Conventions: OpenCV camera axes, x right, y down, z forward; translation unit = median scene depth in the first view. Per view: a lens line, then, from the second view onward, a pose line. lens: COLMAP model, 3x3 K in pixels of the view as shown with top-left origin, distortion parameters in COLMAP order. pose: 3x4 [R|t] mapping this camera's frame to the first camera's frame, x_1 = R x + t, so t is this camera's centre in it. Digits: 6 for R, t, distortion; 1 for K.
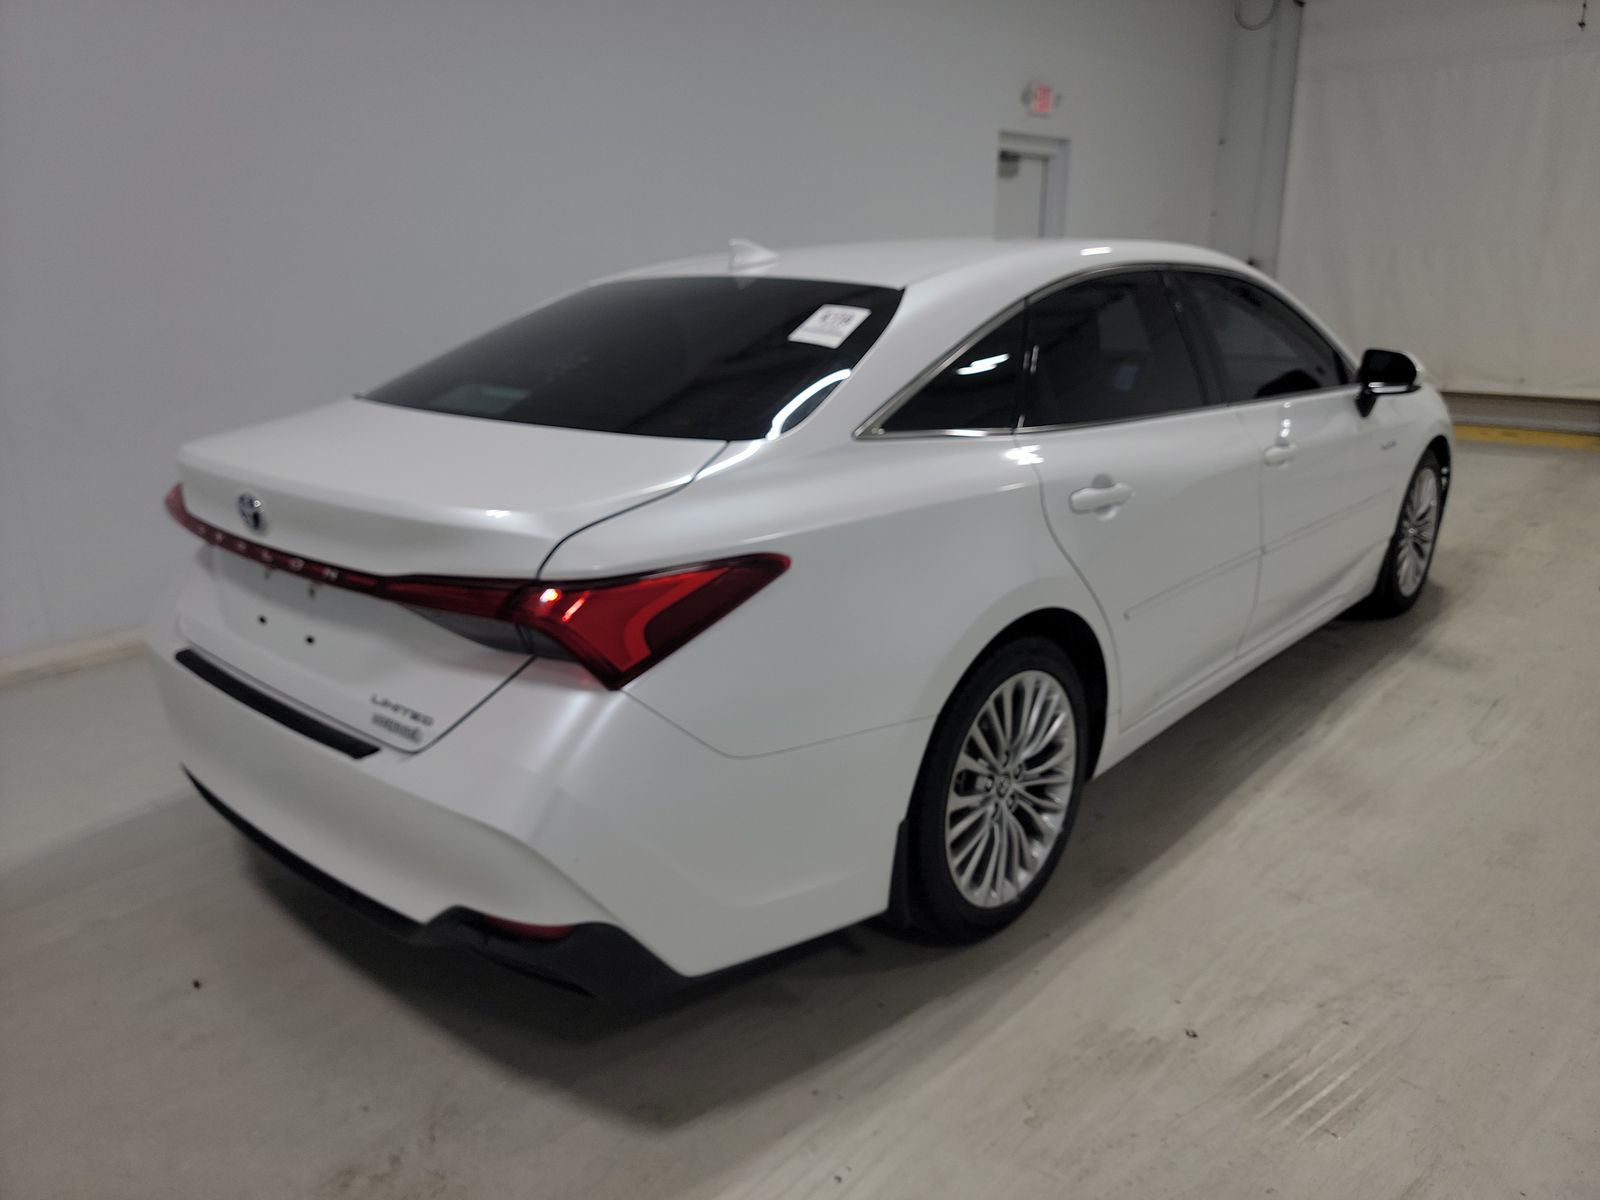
lens RADIAL K [[1101.6, 0, 810.0], [0, 1101.6, 592.4], [0, 0, 1]] dist [0.044198, -0.053378]
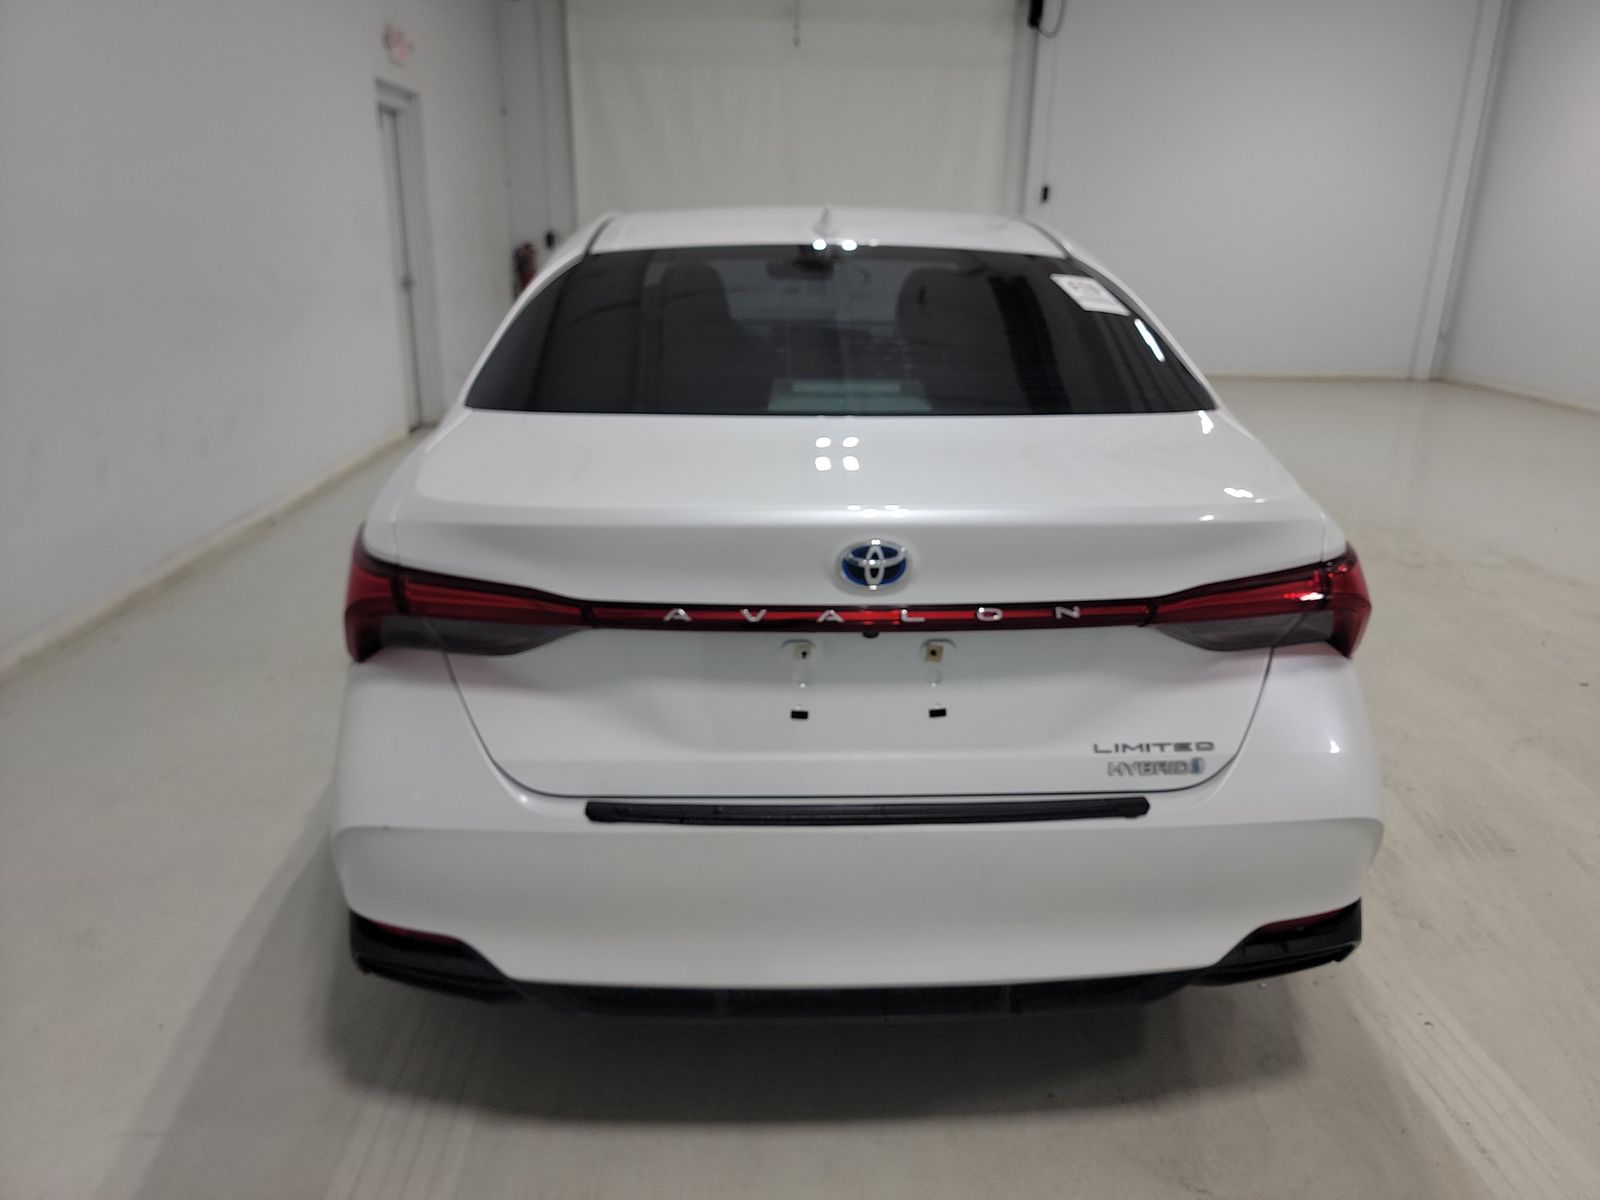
lens RADIAL K [[1106.7, 0, 800.9], [0, 1106.7, 610.3], [0, 0, 1]] dist [0.059100, -0.054139]
pose [[0.720975, -0.195166, 0.664910, -1.112680], [0.169669, 0.980031, 0.103687, -0.136897], [-0.671869, 0.038059, 0.739692, 0.516054]]
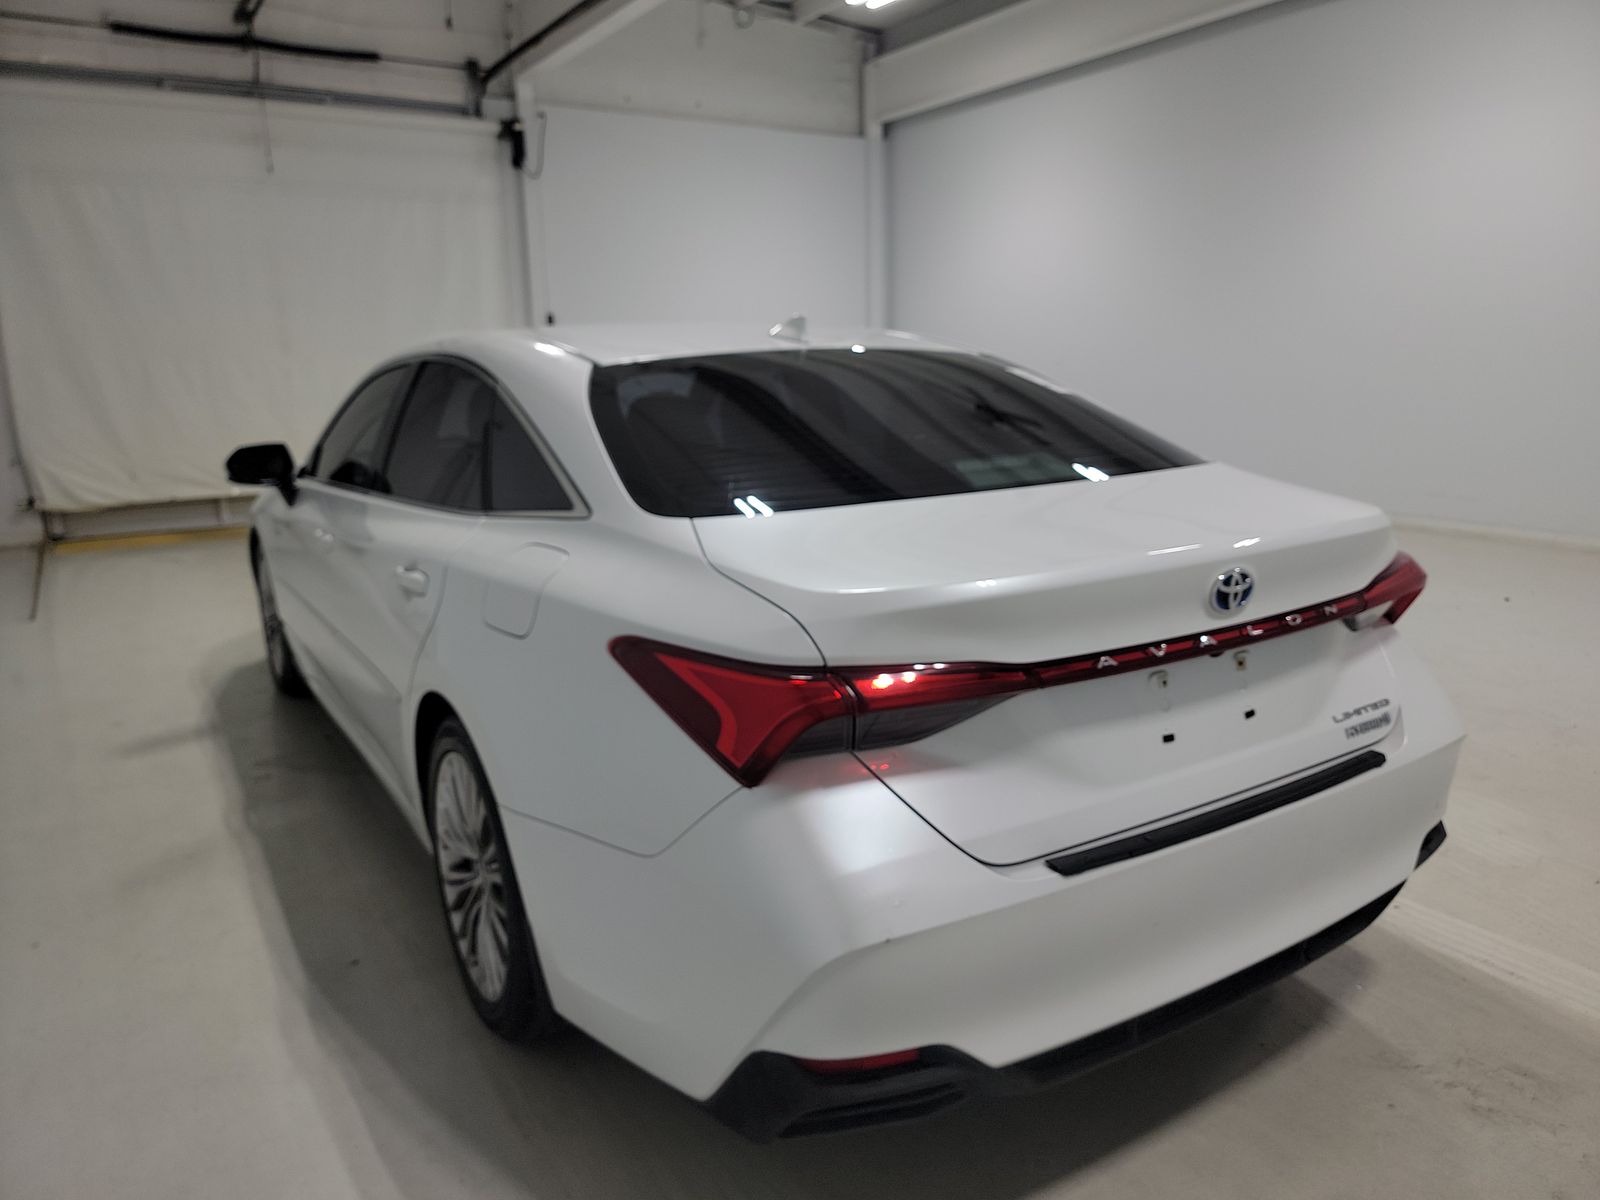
lens RADIAL K [[1118.6, 0, 800.0], [0, 1118.6, 600.0], [0, 0, 1]] dist [0.059303, -0.064450]
pose [[0.281003, -0.190236, 0.940663, -1.535872], [0.289484, 0.951305, 0.105911, -0.275802], [-0.915006, 0.242546, 0.322390, 1.096352]]
